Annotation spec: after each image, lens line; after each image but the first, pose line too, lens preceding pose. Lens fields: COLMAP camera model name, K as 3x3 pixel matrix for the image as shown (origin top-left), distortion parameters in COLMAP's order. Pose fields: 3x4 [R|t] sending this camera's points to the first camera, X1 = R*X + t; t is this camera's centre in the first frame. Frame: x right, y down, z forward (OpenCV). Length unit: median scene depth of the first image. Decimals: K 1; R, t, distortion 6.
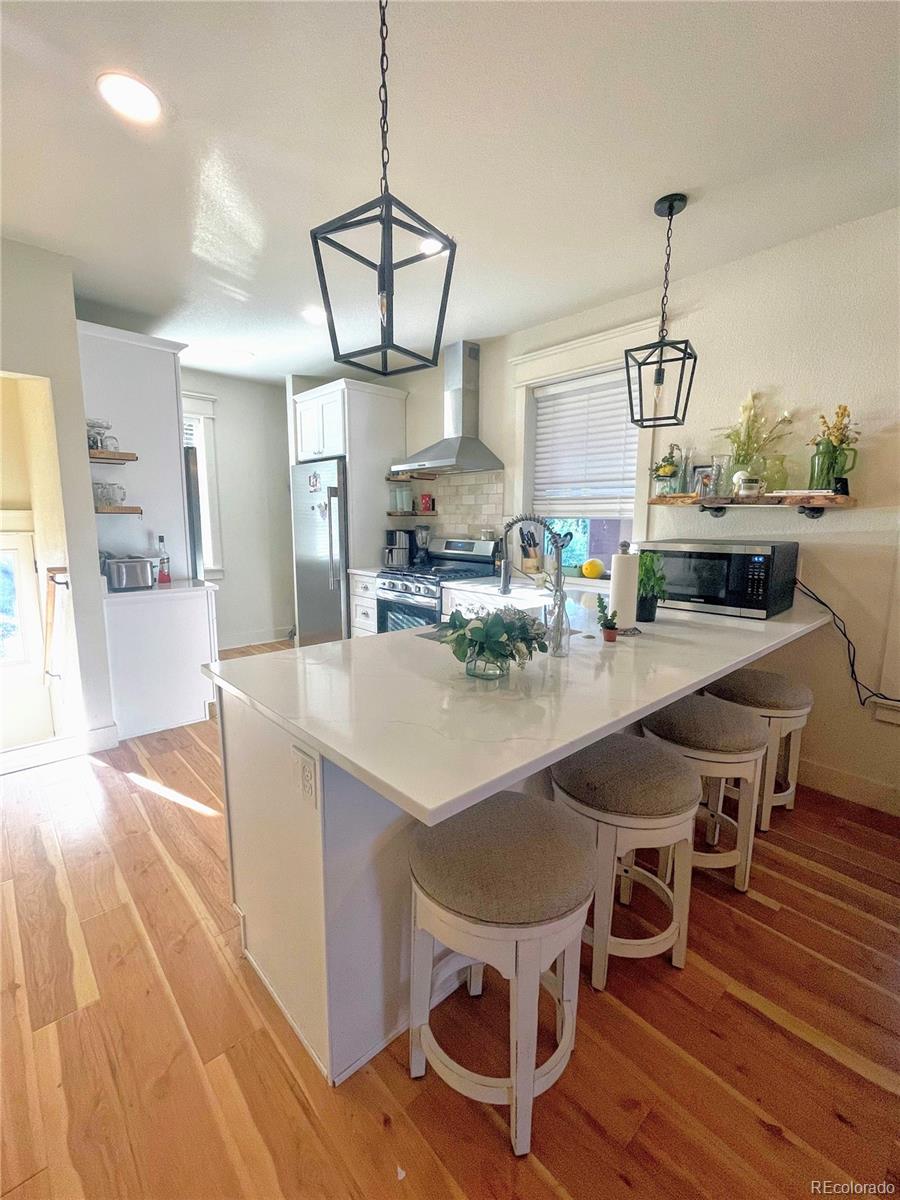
lens RADIAL K [[540.3, 0, 447.8], [0, 540.3, 601.1], [0, 0, 1]] dist [-0.001777, -0.000215]
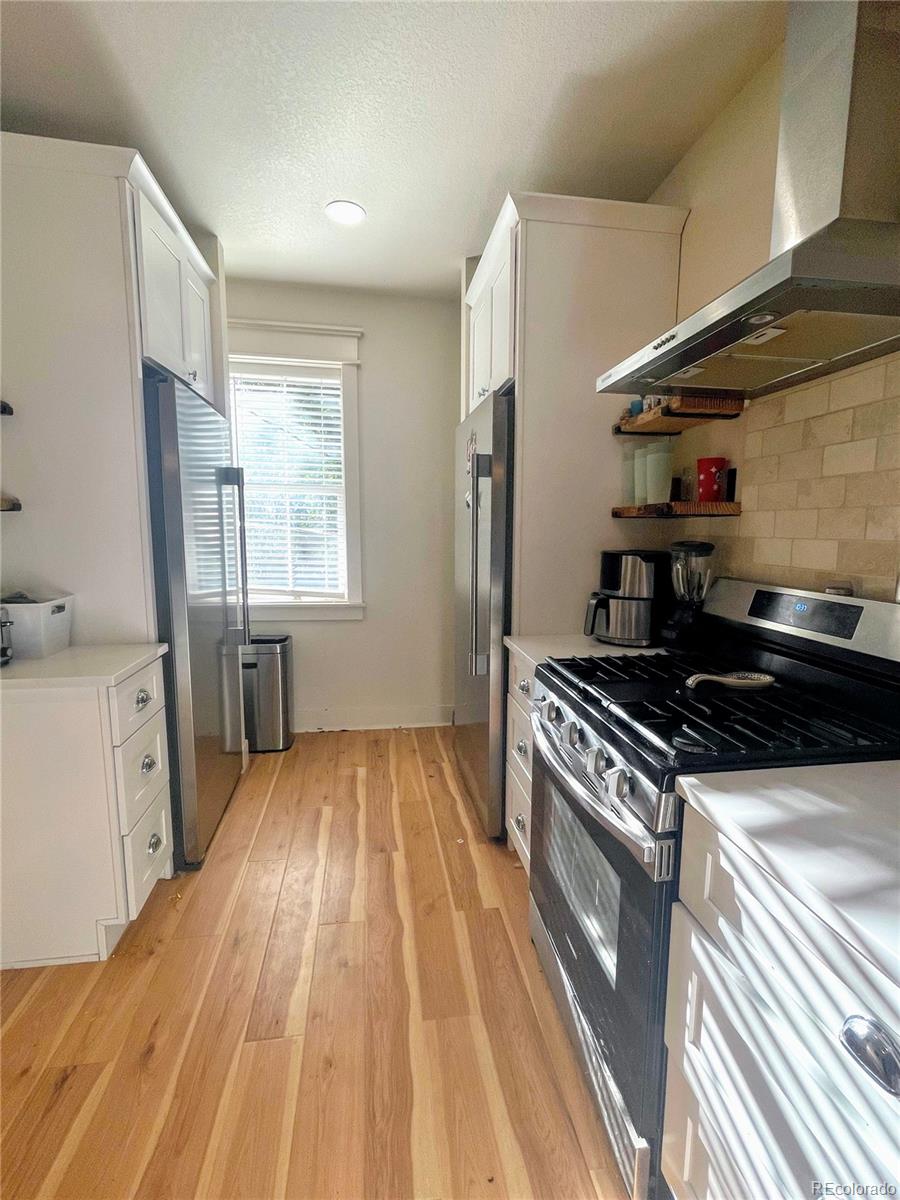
lens RADIAL K [[540.3, 0, 456.2], [0, 540.3, 592.6], [0, 0, 1]] dist [-0.001777, -0.000215]
pose [[0.826813, 0.067690, -0.558389, 0.028647], [-0.084324, 0.996430, -0.004069, -0.089345], [0.556120, 0.050450, 0.829570, 0.601168]]
